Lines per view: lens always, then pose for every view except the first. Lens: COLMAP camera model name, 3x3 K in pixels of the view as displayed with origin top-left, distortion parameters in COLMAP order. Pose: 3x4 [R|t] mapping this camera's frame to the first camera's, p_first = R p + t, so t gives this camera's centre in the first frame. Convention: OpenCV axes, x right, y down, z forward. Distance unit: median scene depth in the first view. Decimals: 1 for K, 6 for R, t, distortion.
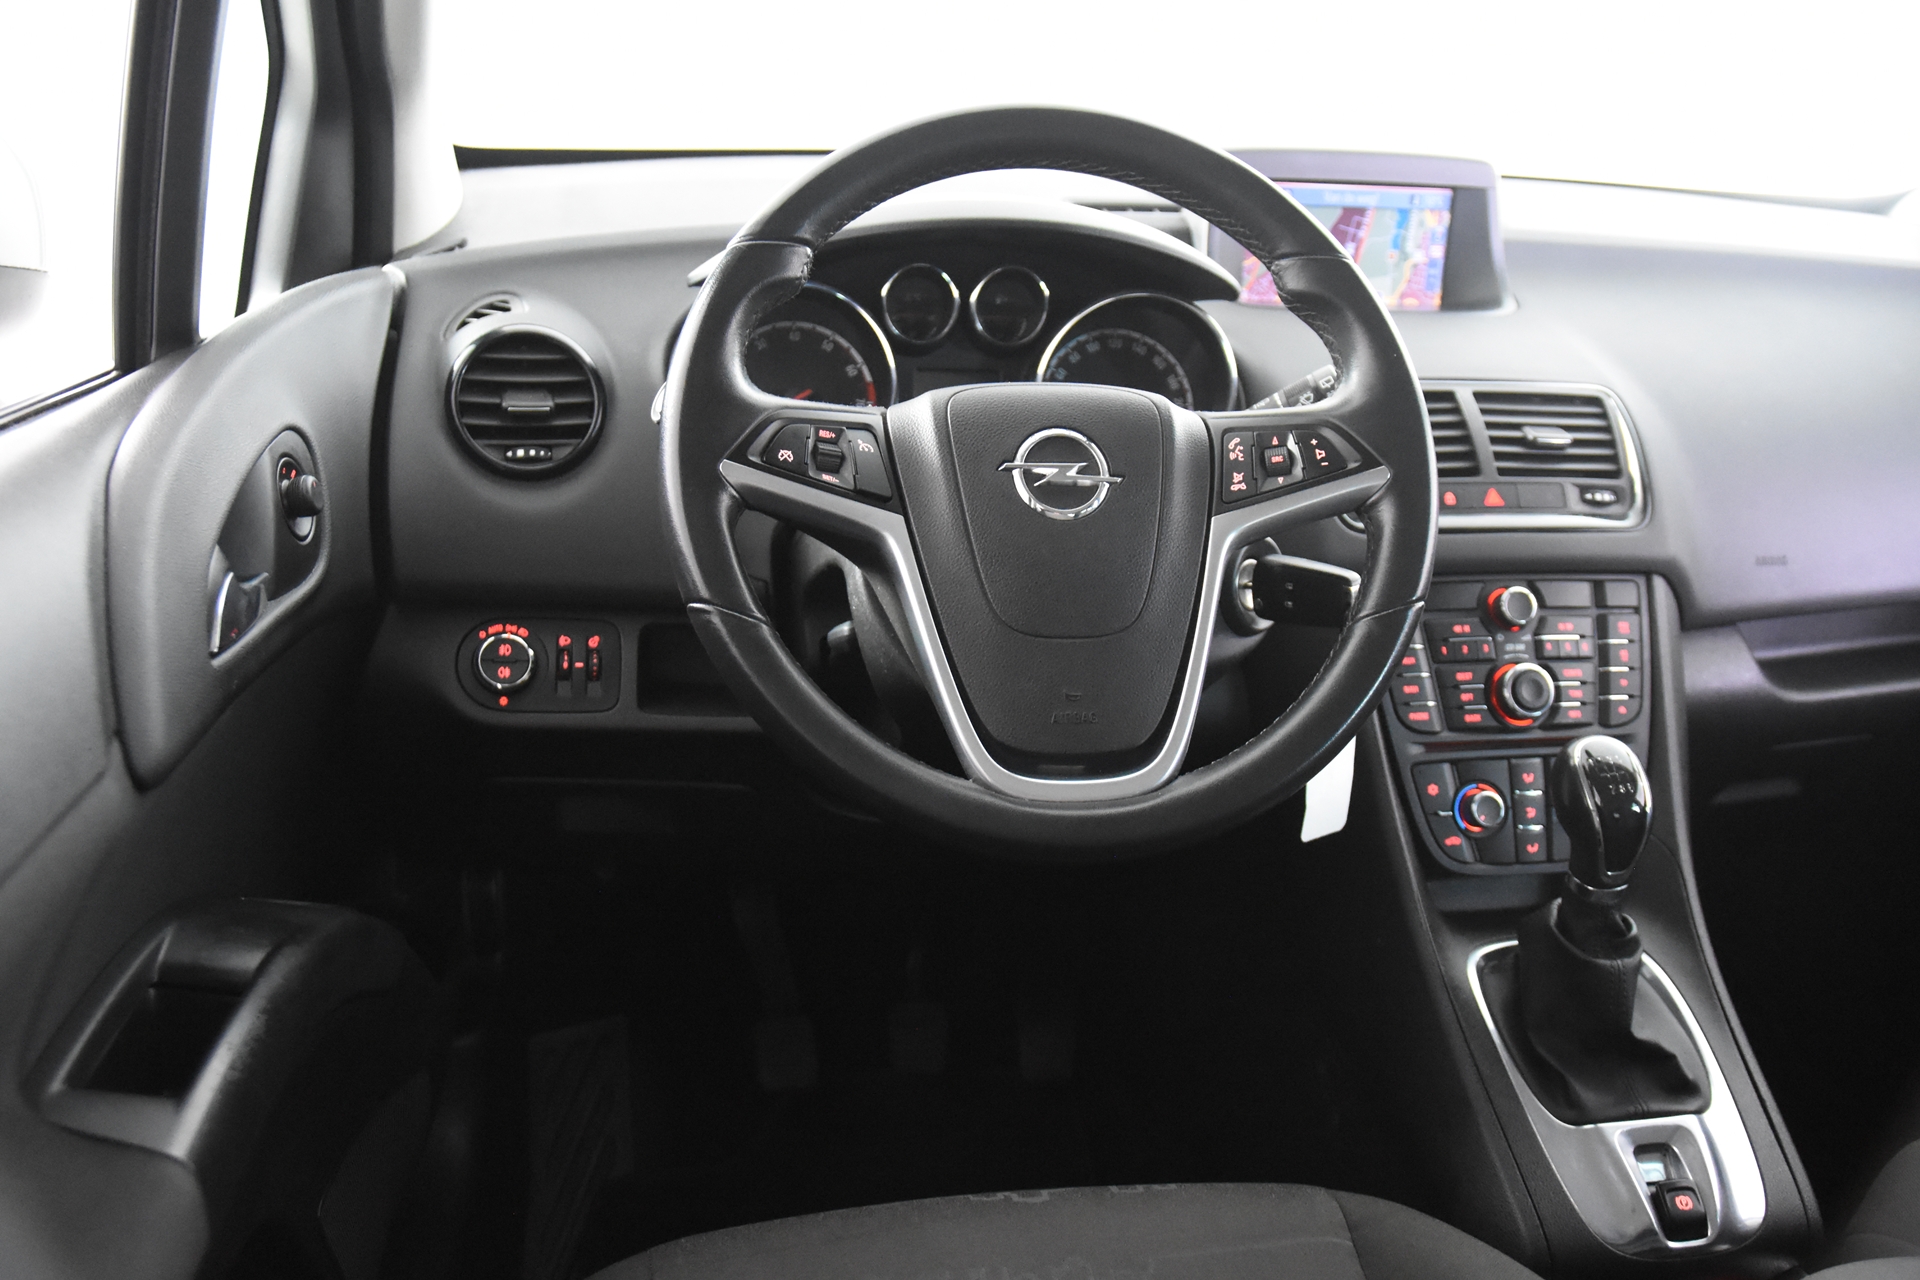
lens RADIAL K [[1746.2, 0, 964.0], [0, 1746.2, 613.3], [0, 0, 1]] dist [-0.073550, 0.166786]
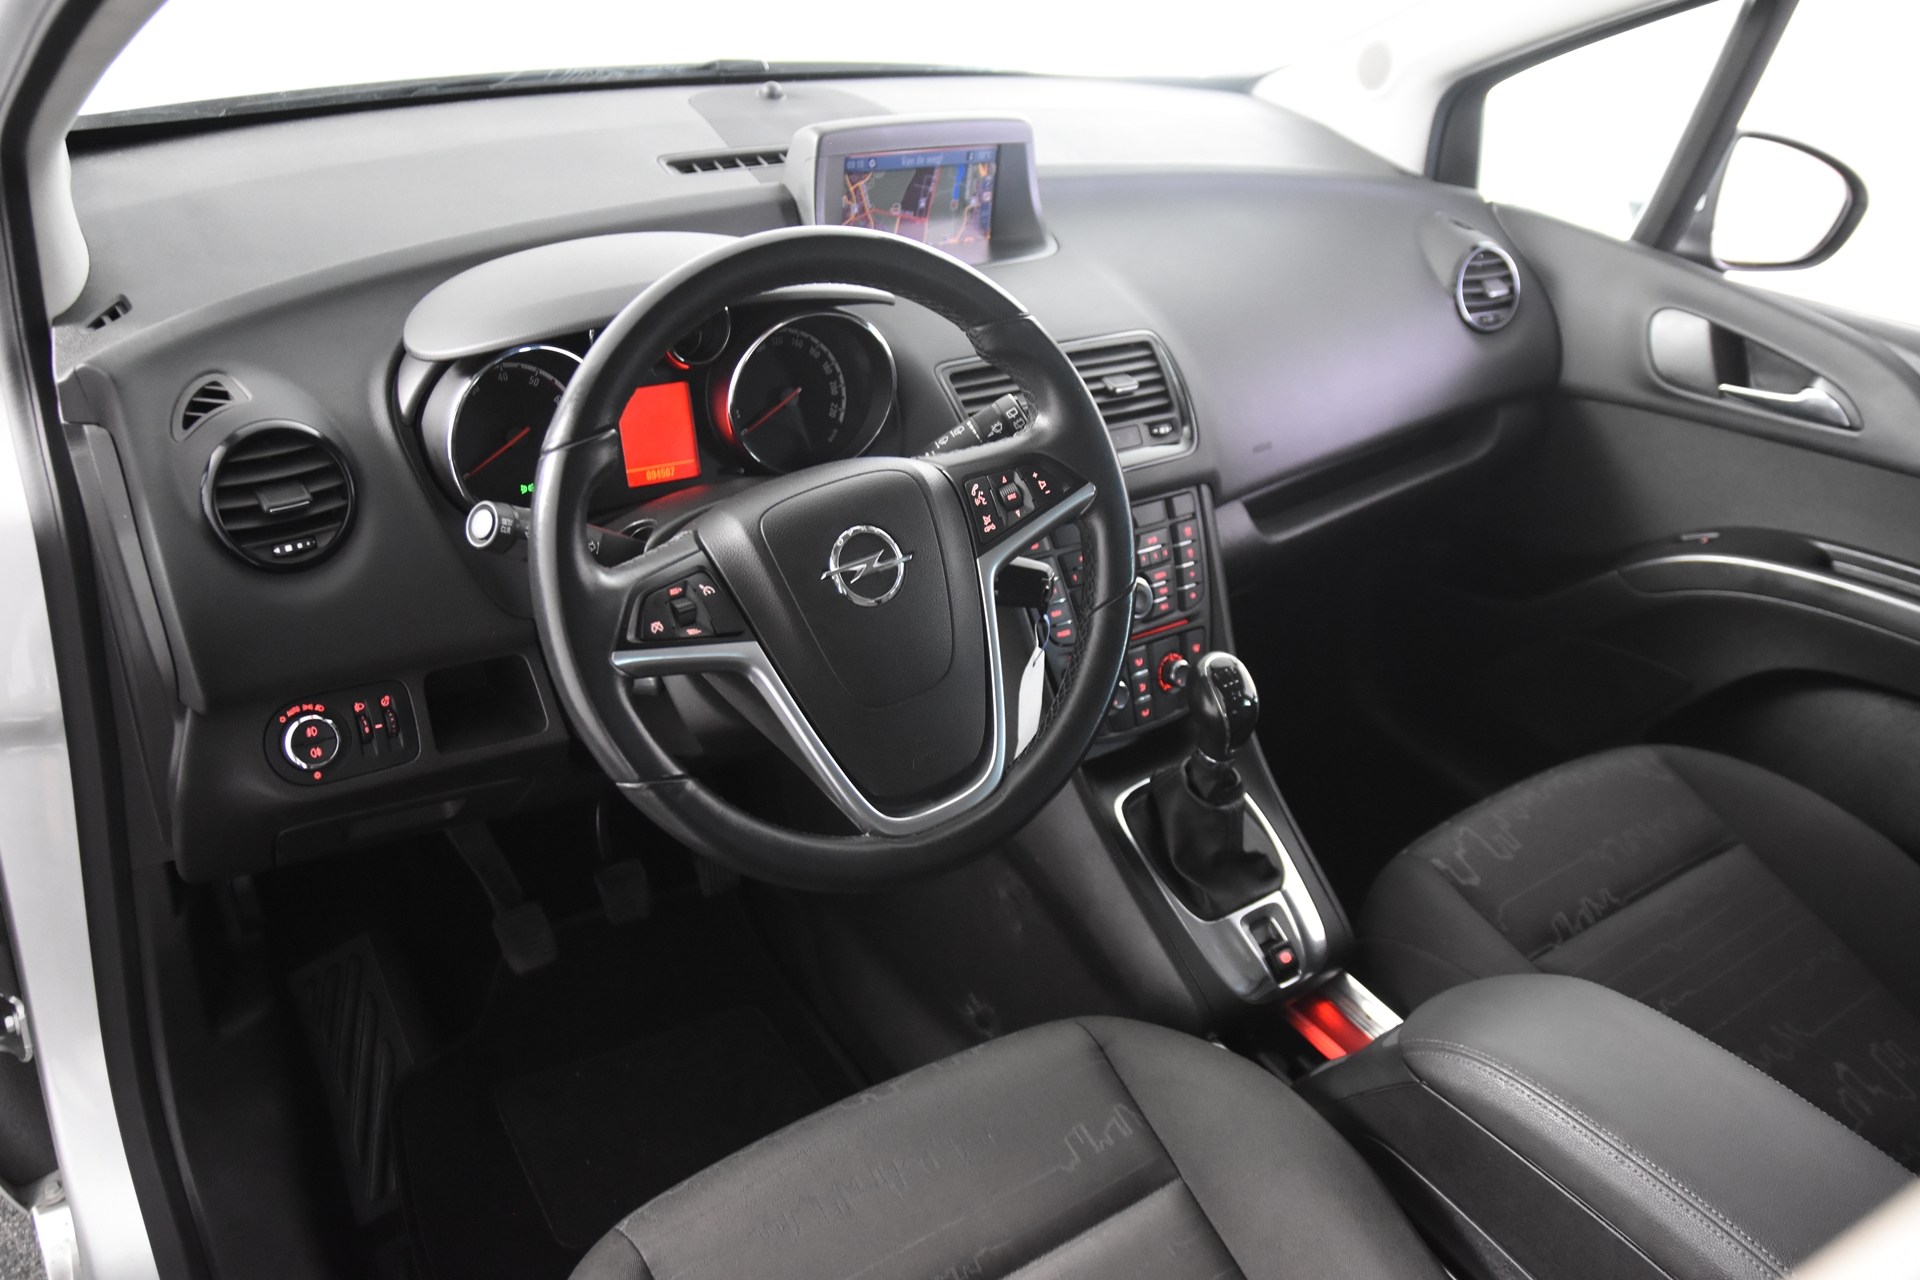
lens RADIAL K [[1513.8, 0, 960.0], [0, 1513.8, 640.0], [0, 0, 1]] dist [-0.080636, 0.001936]
pose [[0.914457, -0.176297, 0.364265, -0.212100], [0.080693, 0.961480, 0.262762, -0.231052], [-0.396557, -0.210891, 0.893458, 0.028796]]
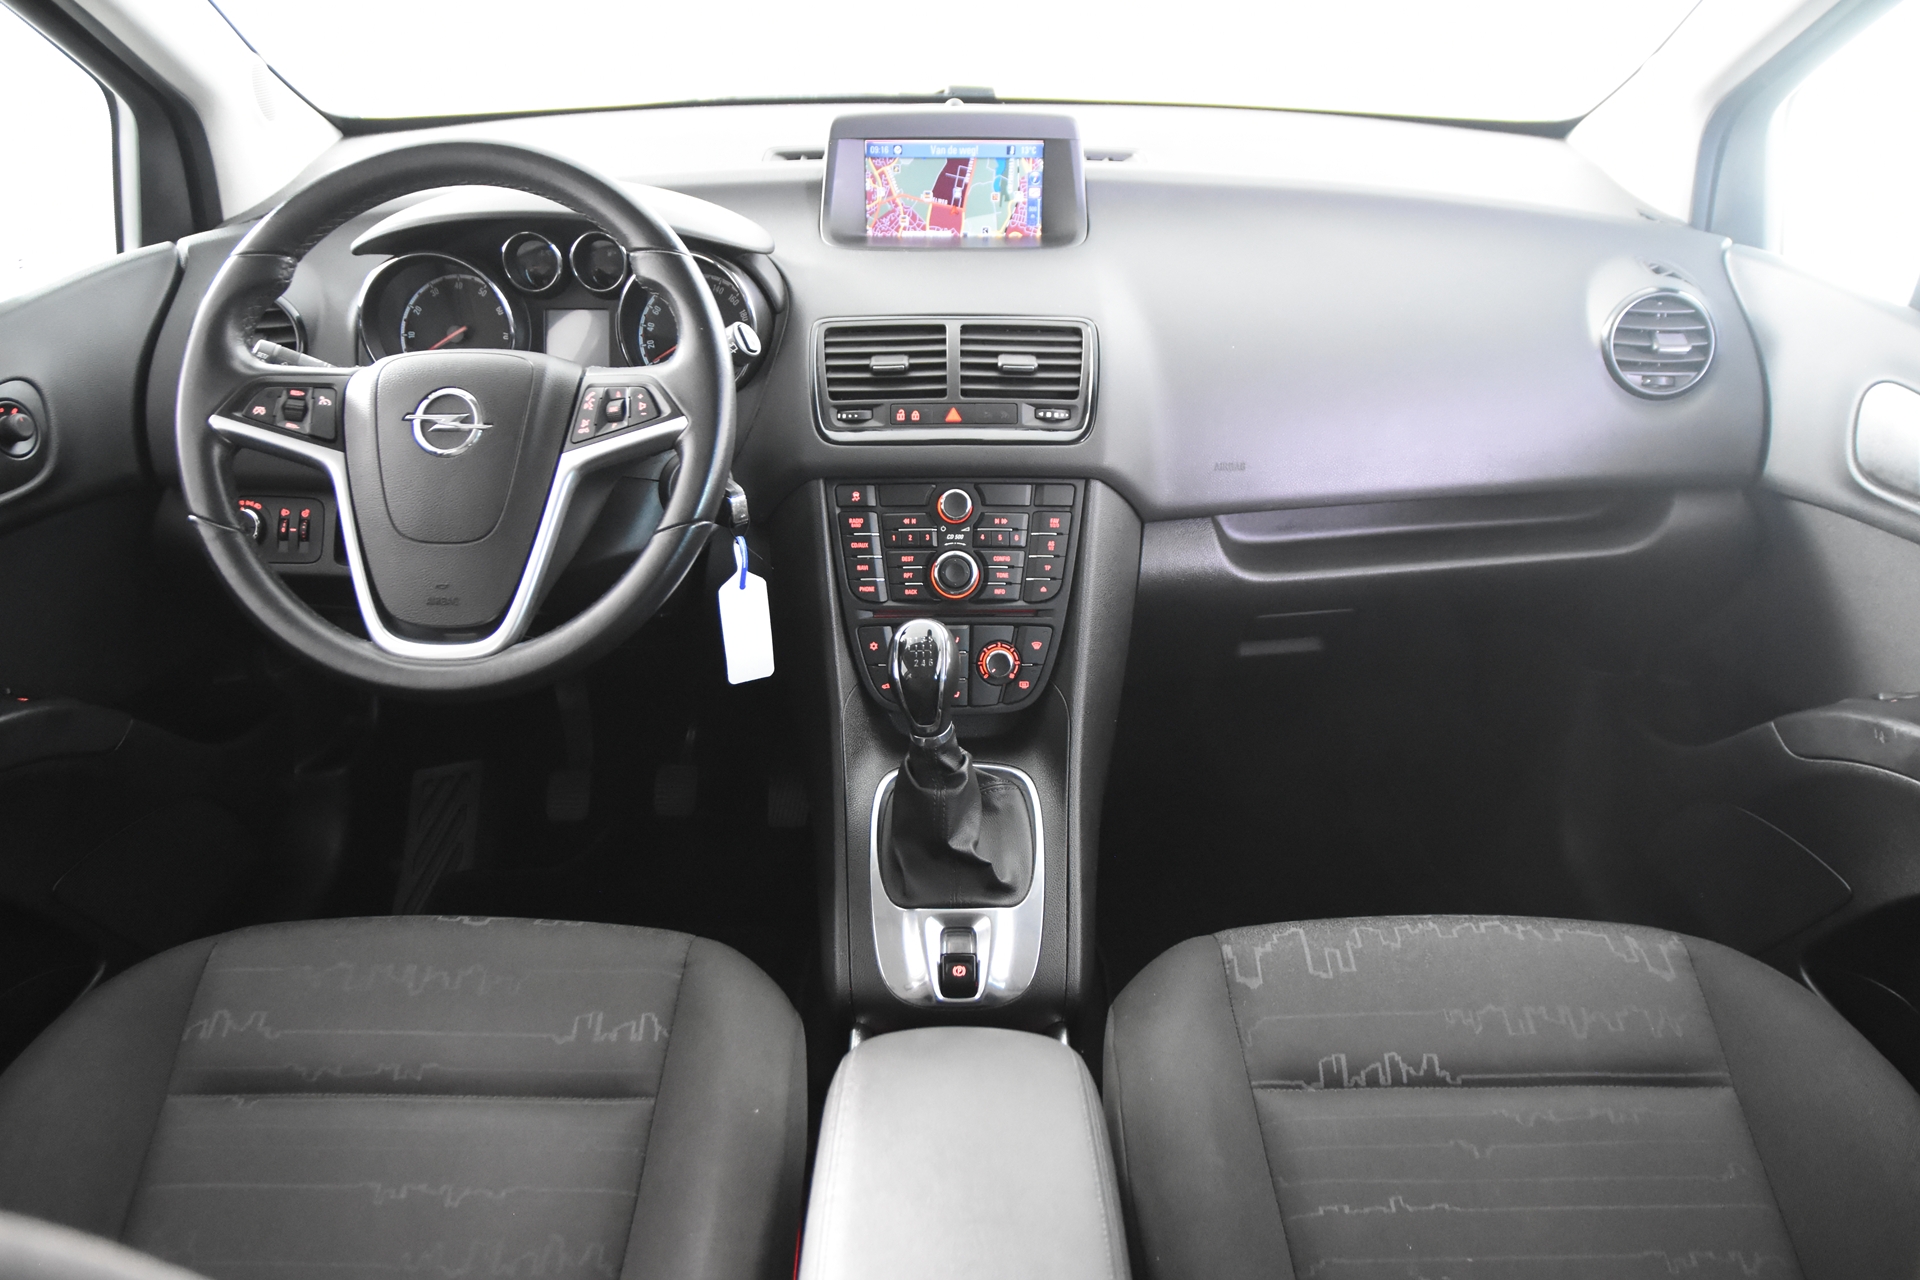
lens RADIAL K [[1449.1, 0, 960.0], [0, 1449.1, 640.0], [0, 0, 1]] dist [-0.129439, 0.098169]
pose [[0.979266, 0.051076, -0.196034, 0.529665], [-0.018084, 0.985871, 0.166529, -0.081564], [0.201770, -0.159531, 0.966353, -0.026444]]
